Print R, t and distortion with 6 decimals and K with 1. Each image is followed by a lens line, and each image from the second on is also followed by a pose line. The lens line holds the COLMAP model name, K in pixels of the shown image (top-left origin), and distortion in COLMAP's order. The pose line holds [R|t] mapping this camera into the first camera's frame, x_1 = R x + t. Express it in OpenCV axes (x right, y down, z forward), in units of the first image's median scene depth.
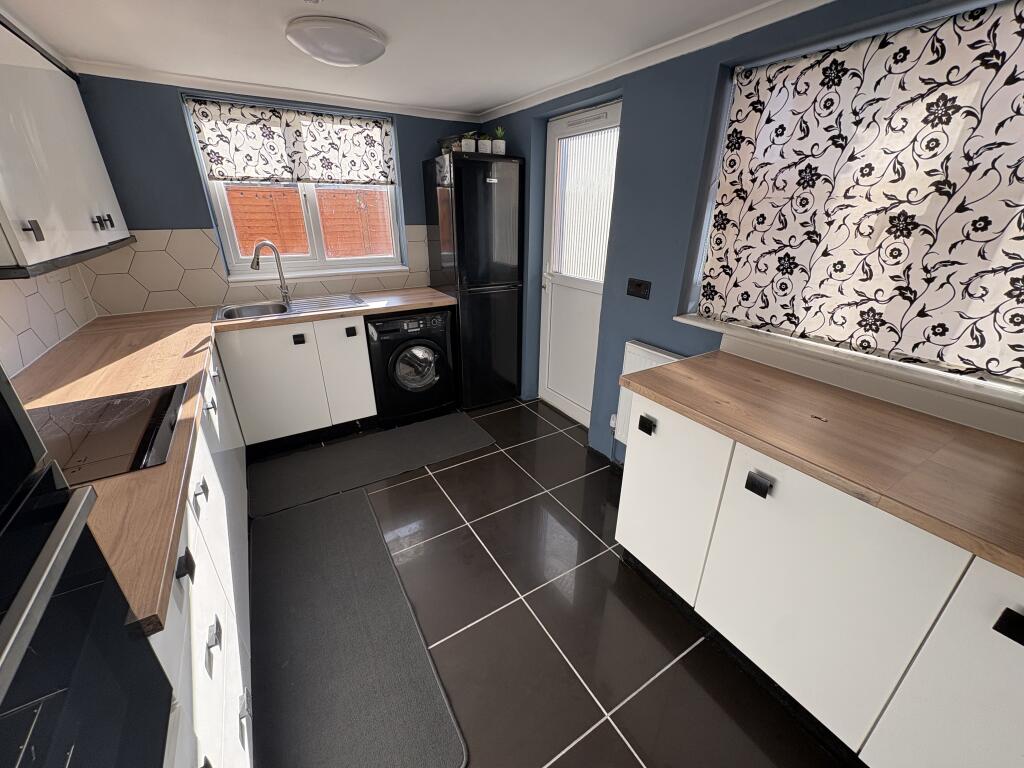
lens RADIAL K [[410.4, 0, 513.4], [0, 410.4, 384.6], [0, 0, 1]] dist [-0.000754, -0.000590]
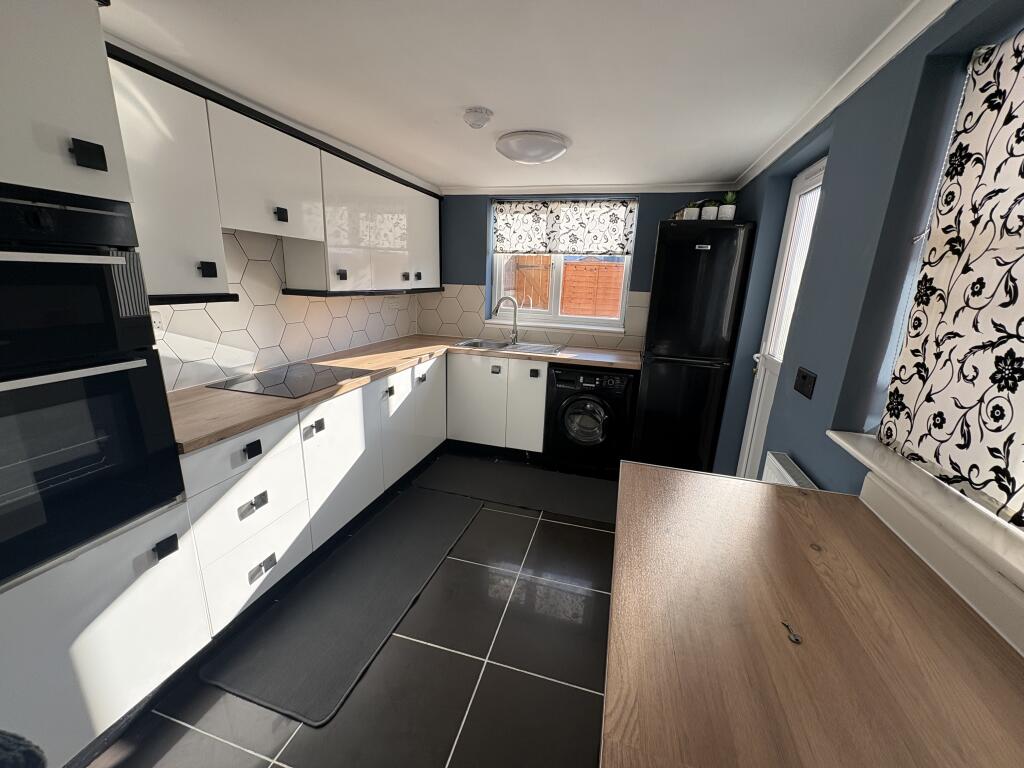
lens RADIAL K [[410.4, 0, 511.1], [0, 410.4, 383.9], [0, 0, 1]] dist [-0.000754, -0.000590]
pose [[0.670369, 0.202467, -0.713872, 0.515735], [-0.320305, 0.946765, -0.032266, -0.054777], [0.669336, 0.250287, 0.699533, 0.200052]]
